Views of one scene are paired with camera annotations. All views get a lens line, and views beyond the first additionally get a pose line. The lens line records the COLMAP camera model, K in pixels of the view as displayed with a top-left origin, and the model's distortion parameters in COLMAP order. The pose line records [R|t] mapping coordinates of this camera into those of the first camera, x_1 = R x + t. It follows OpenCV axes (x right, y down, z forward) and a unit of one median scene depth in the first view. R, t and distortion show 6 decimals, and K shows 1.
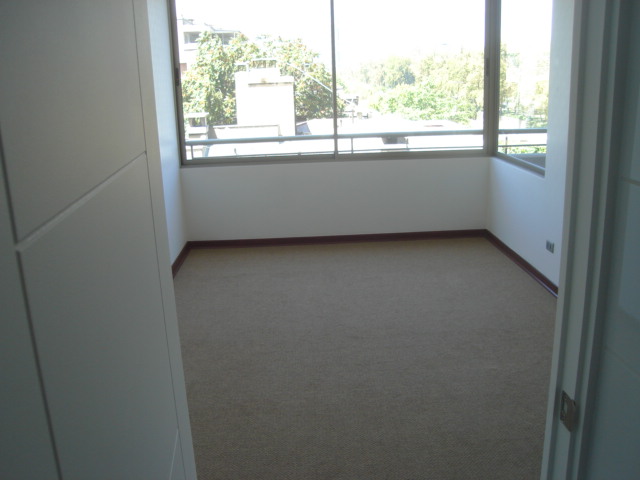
lens RADIAL K [[592.6, 0, 324.4], [0, 592.6, 238.1], [0, 0, 1]] dist [-0.128189, 0.000000]
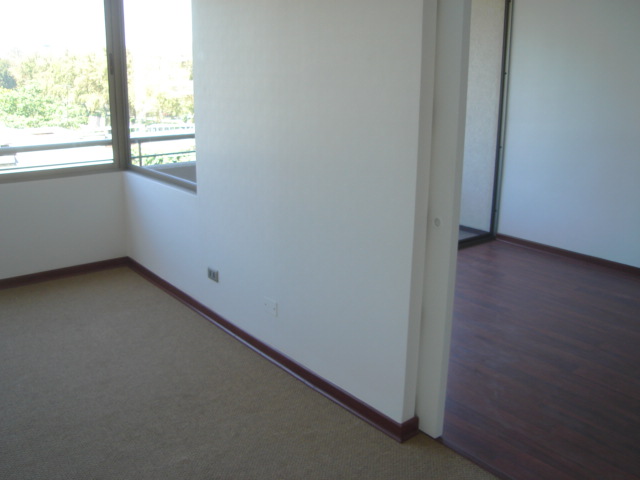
lens RADIAL K [[592.6, 0, 316.0], [0, 592.6, 241.5], [0, 0, 1]] dist [-0.128189, 0.000000]
pose [[0.814158, -0.117862, 0.568555, 0.020535], [0.117938, 0.992338, 0.036828, -0.035727], [-0.568540, 0.037070, 0.821820, 0.154671]]
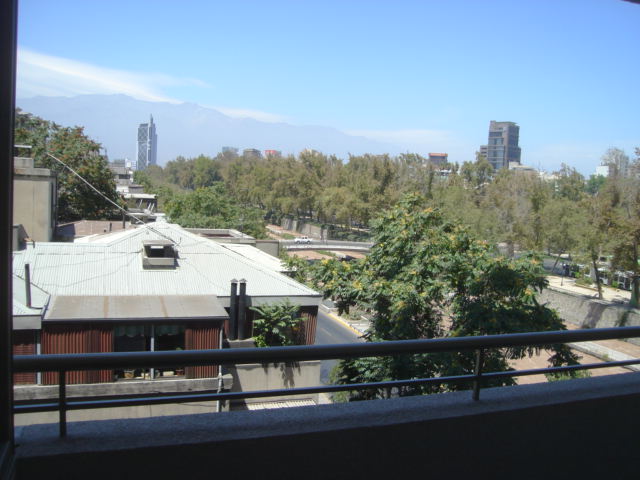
lens RADIAL K [[592.6, 0, 322.1], [0, 592.6, 239.6], [0, 0, 1]] dist [-0.128189, 0.000000]
pose [[0.948824, 0.052752, 0.311367, 0.305842], [0.000745, 0.985573, -0.169248, -0.177536], [-0.315803, 0.160818, 0.935097, 0.603472]]
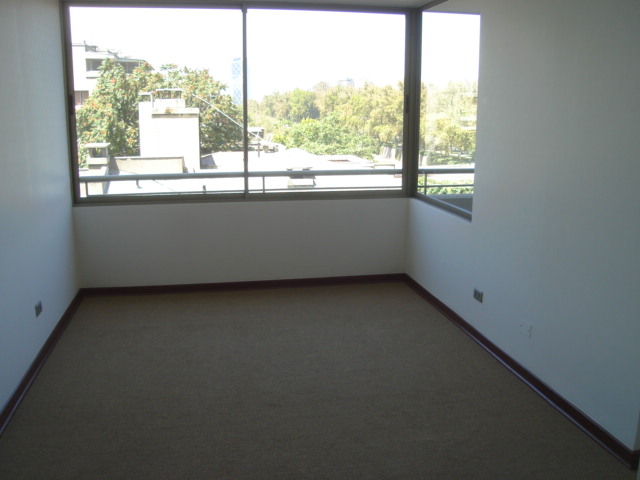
lens RADIAL K [[592.6, 0, 318.6], [0, 592.6, 240.3], [0, 0, 1]] dist [-0.128189, 0.000000]
pose [[0.988665, 0.003080, 0.150108, -0.007177], [0.004580, 0.998706, -0.050655, -0.021027], [-0.150070, 0.050768, 0.987371, 0.072502]]
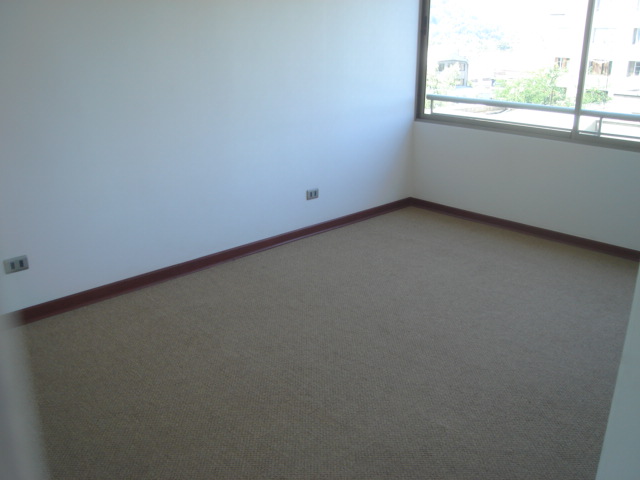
lens RADIAL K [[592.6, 0, 322.7], [0, 592.6, 234.0], [0, 0, 1]] dist [-0.128189, 0.000000]
pose [[0.691981, 0.264588, -0.671681, 0.340443], [-0.223551, 0.963217, 0.149123, -0.048855], [0.686431, 0.046964, 0.725677, 0.193124]]
